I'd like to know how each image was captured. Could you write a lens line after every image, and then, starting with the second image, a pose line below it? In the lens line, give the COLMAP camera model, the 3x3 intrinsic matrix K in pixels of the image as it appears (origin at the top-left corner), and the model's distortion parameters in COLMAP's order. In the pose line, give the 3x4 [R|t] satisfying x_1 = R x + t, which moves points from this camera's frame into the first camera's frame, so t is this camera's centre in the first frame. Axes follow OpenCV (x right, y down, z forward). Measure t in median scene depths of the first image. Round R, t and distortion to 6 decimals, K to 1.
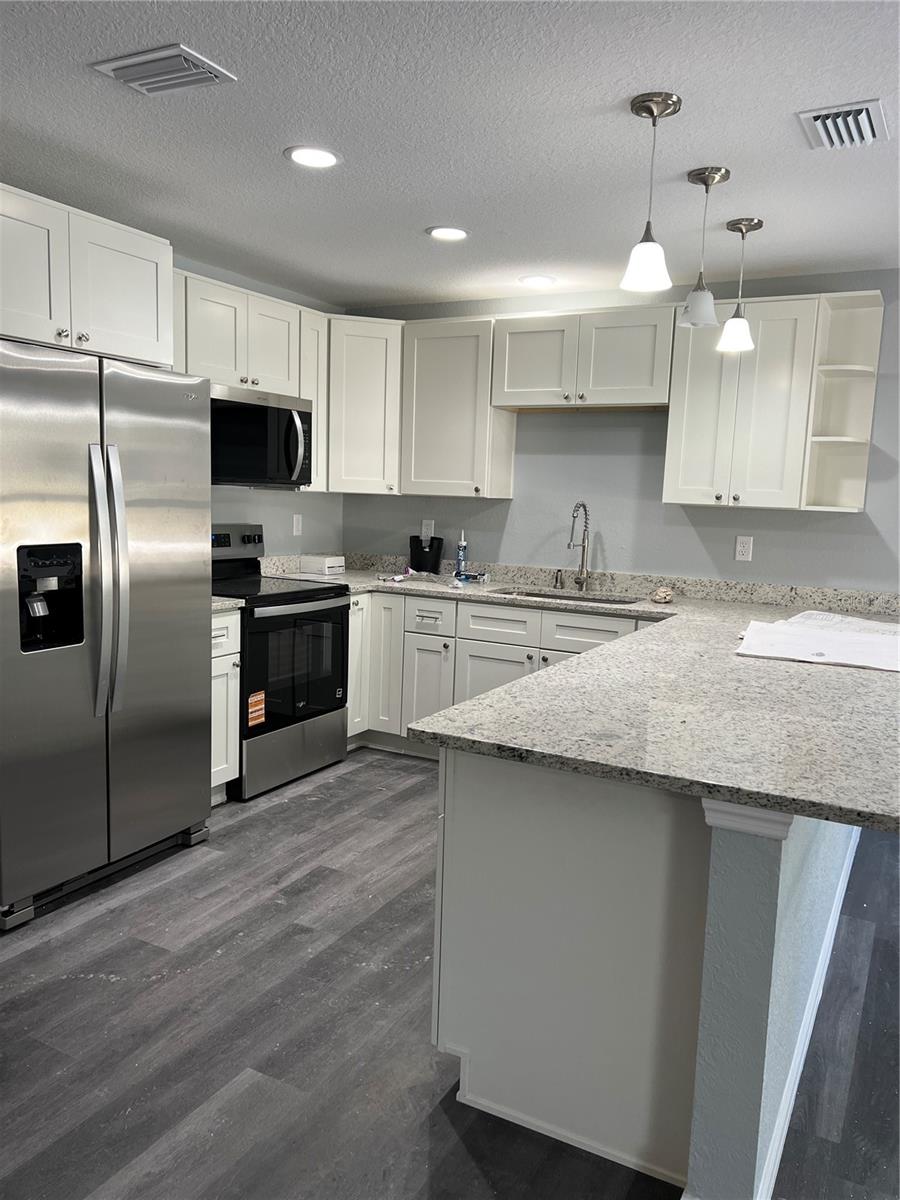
lens RADIAL K [[893.9, 0, 451.9], [0, 893.9, 609.9], [0, 0, 1]] dist [0.097371, -0.155338]
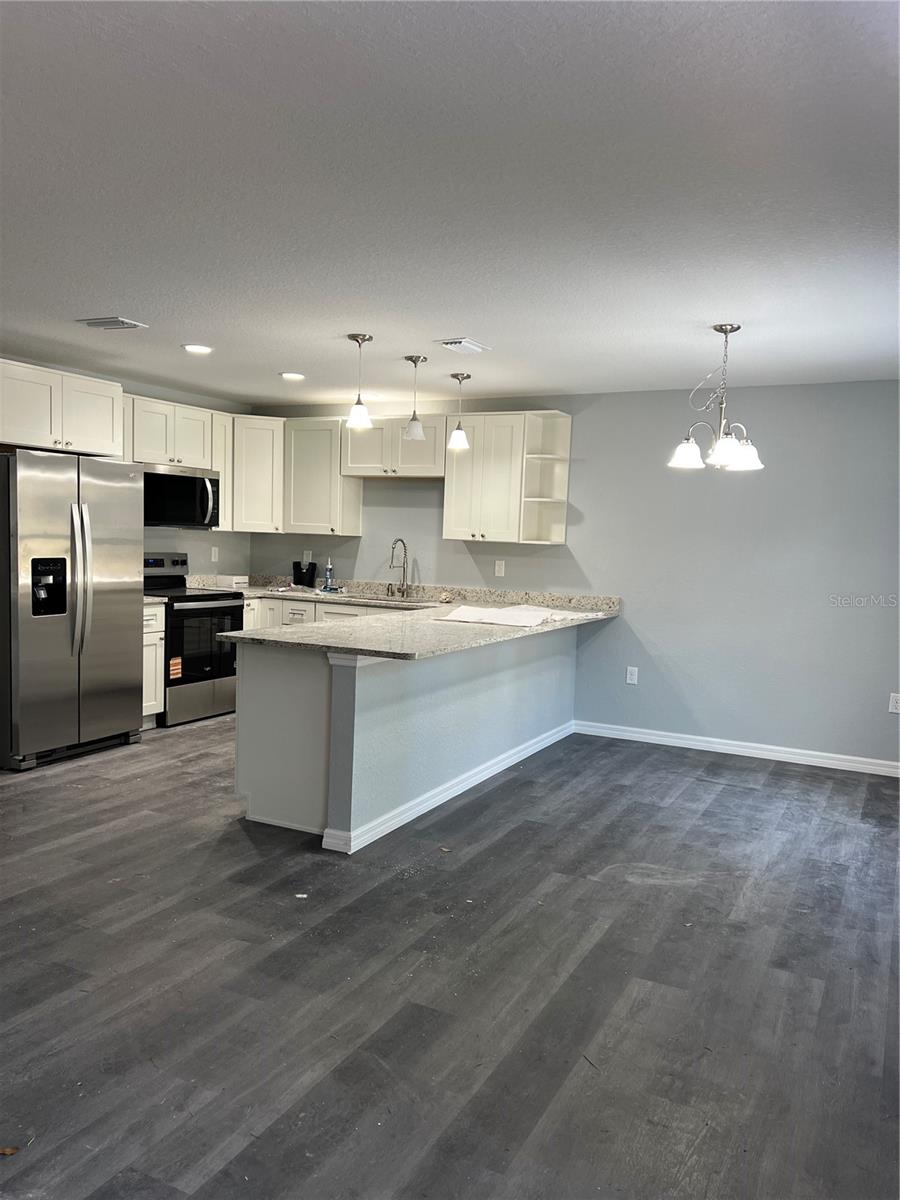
lens RADIAL K [[893.9, 0, 451.9], [0, 893.9, 609.9], [0, 0, 1]] dist [0.097371, -0.155338]
pose [[0.999763, -0.001798, 0.021717, 0.216895], [0.002857, 0.998803, -0.048831, 0.081502], [-0.021603, 0.048881, 0.998571, -0.551878]]
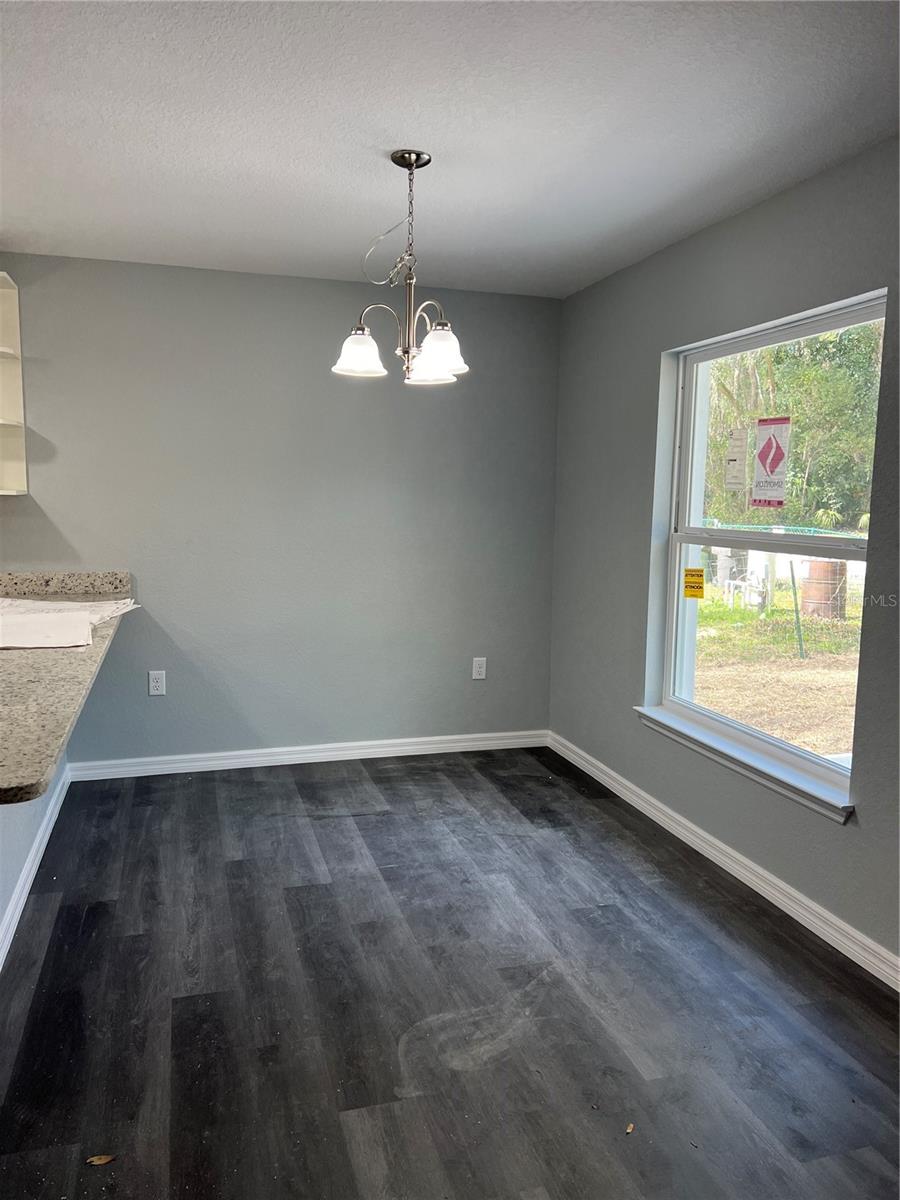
lens RADIAL K [[899.0, 0, 451.9], [0, 899.0, 603.6], [0, 0, 1]] dist [0.090604, -0.134413]
pose [[0.707699, -0.108496, 0.698134, 0.067740], [0.102356, 0.993458, 0.050634, 0.008920], [-0.699060, 0.035624, 0.714175, -0.044131]]
